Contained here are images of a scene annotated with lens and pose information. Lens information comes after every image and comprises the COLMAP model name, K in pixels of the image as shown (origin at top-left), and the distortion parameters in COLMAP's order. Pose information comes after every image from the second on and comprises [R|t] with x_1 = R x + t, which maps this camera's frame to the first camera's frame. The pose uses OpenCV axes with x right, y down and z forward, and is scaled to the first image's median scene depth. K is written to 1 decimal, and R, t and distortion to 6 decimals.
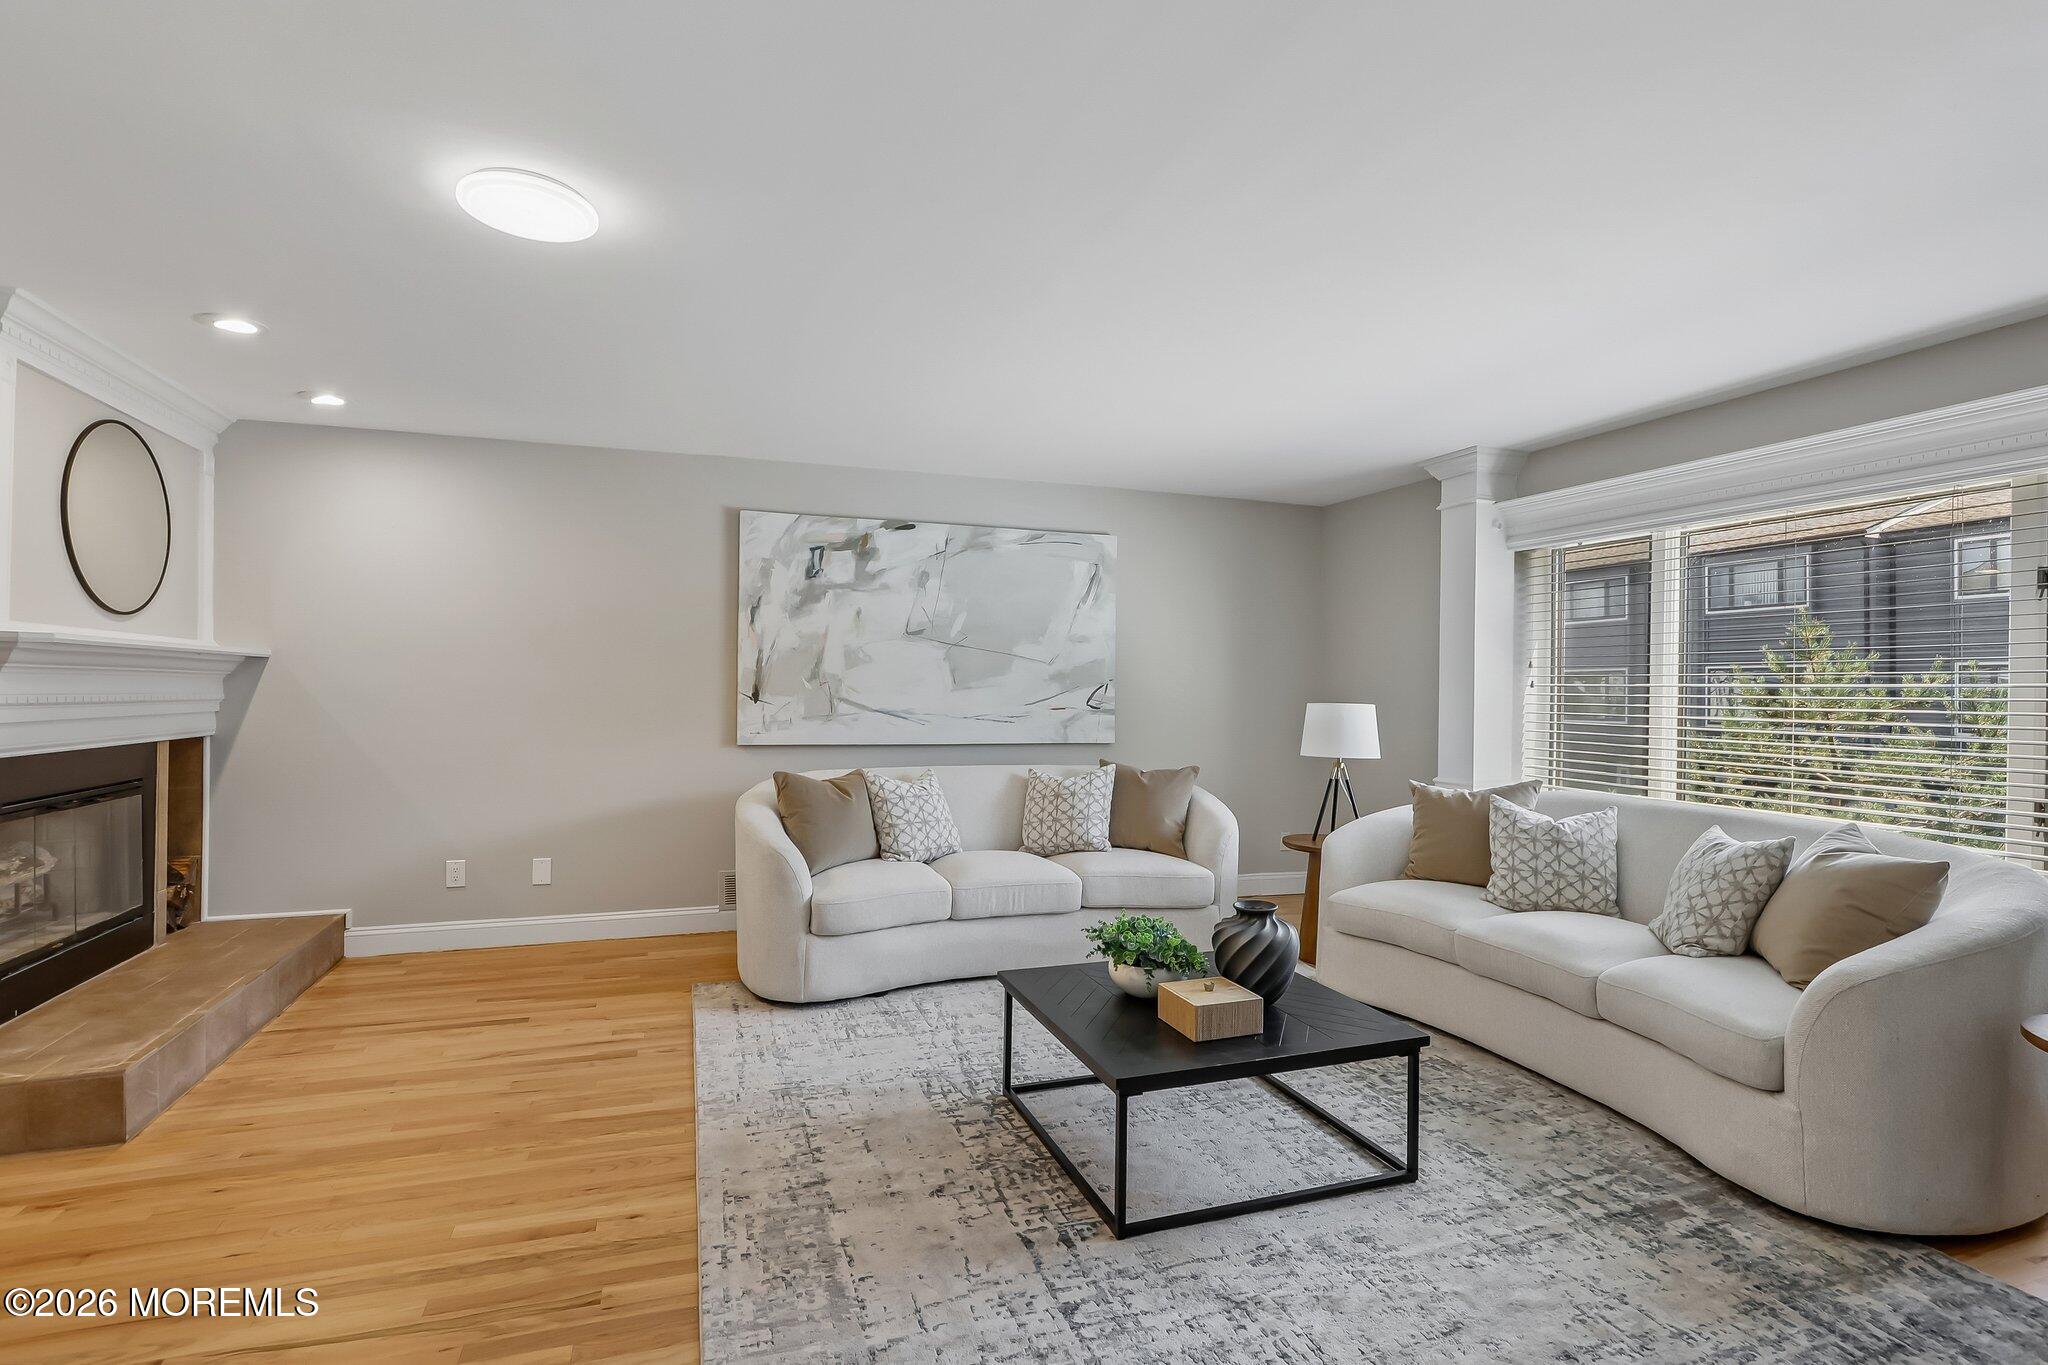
lens RADIAL K [[948.8, 0, 983.8], [0, 948.8, 667.1], [0, 0, 1]] dist [-0.016705, 0.003894]
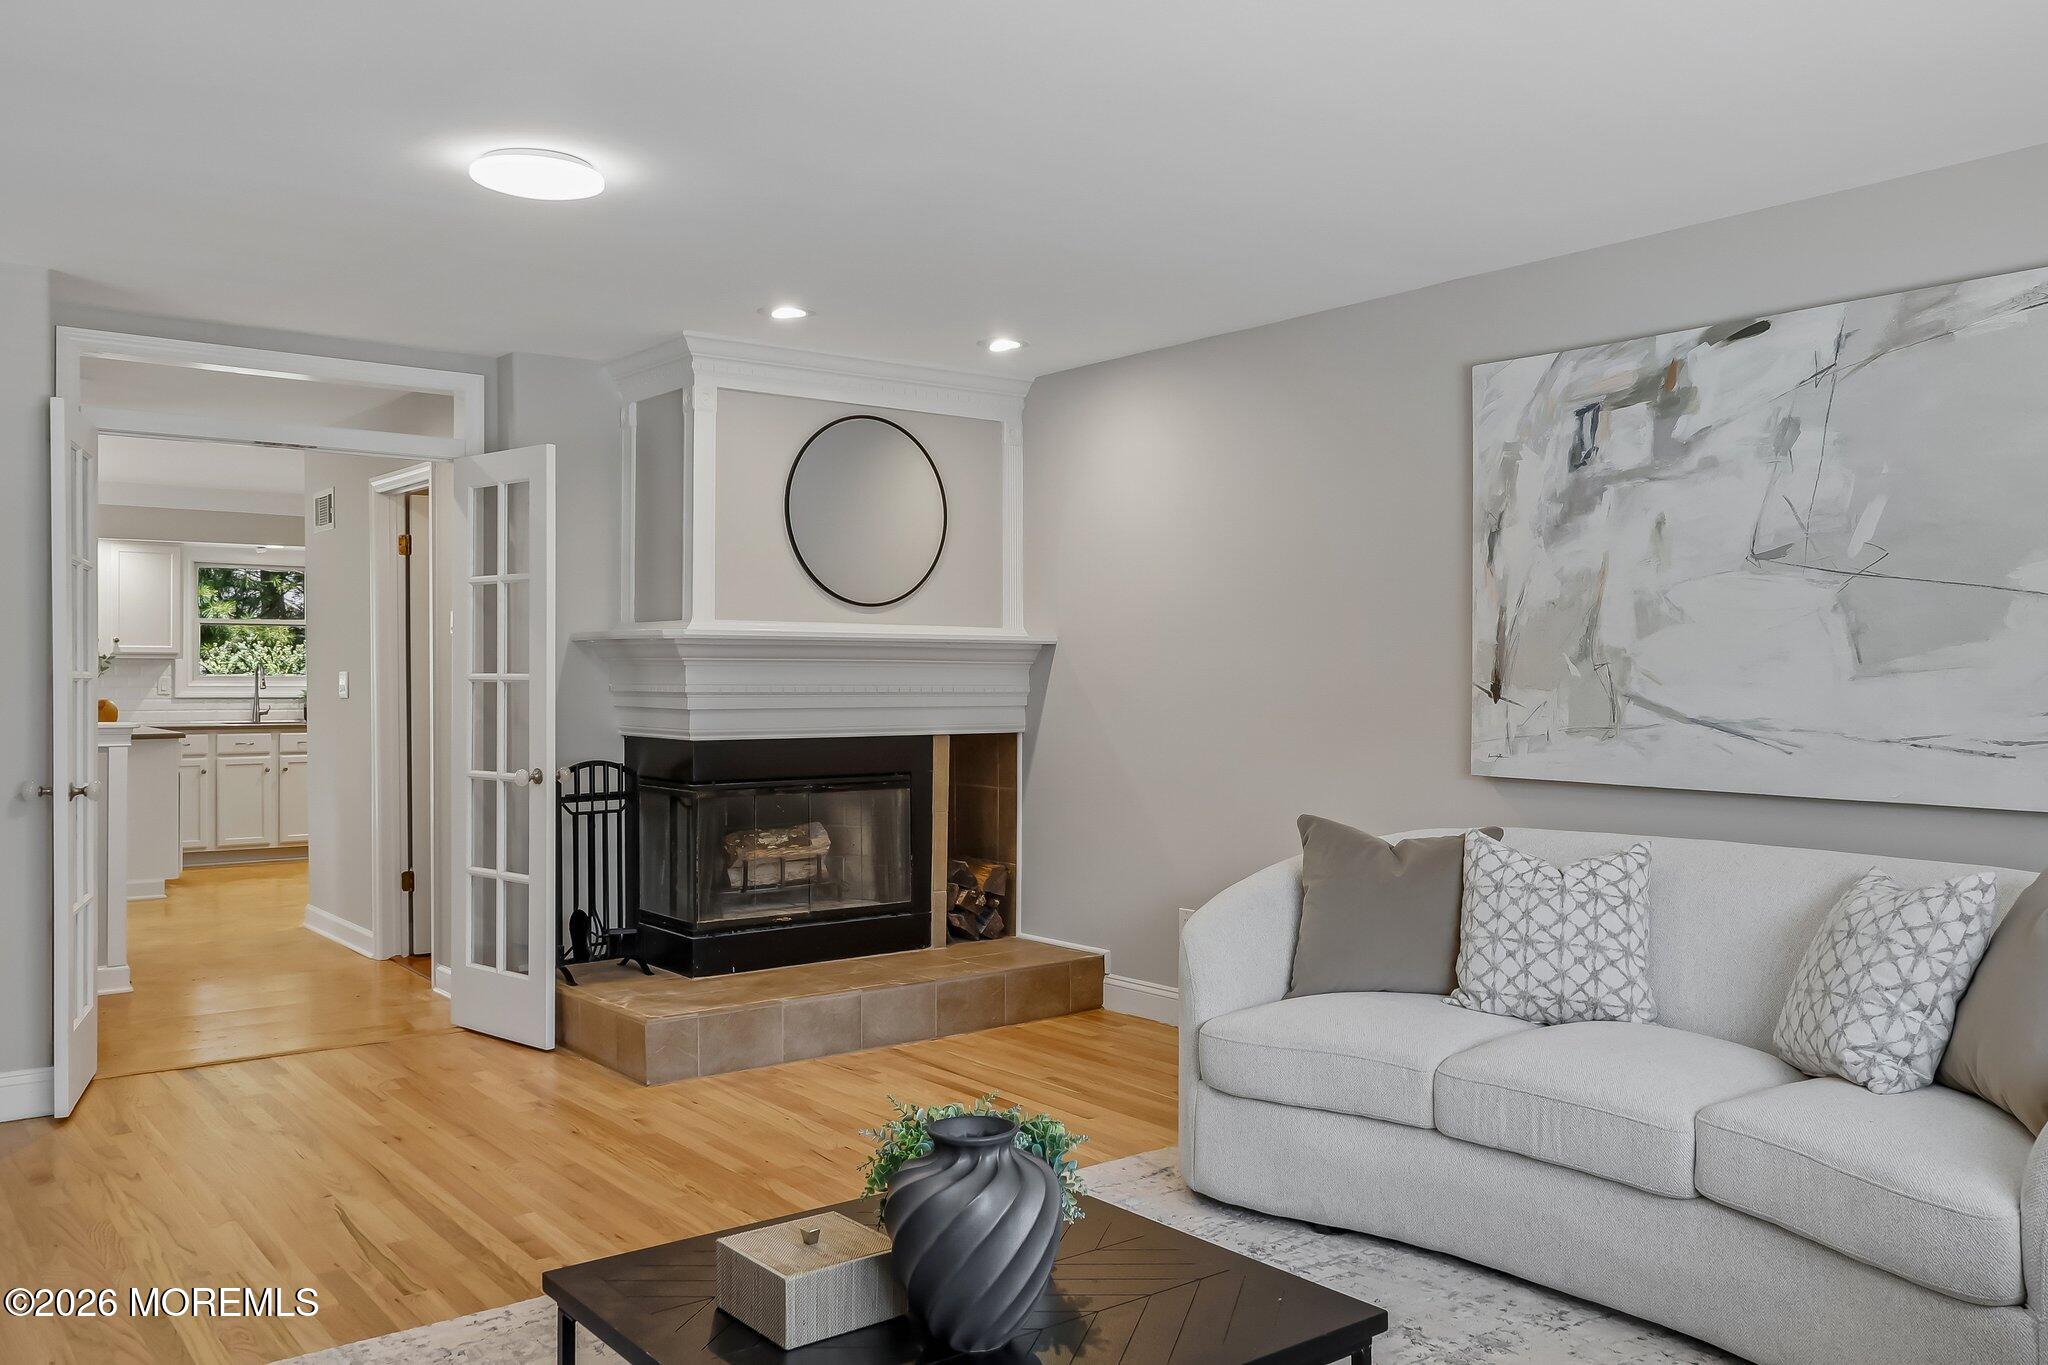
lens RADIAL K [[1615.0, 0, 1034.1], [0, 1615.0, 660.0], [0, 0, 1]] dist [-0.000894, 0.015936]
pose [[0.355417, -0.015577, -0.934578, 0.658448], [0.025600, 0.999648, -0.006926, 0.014459], [0.934357, -0.021463, 0.355691, 0.468983]]
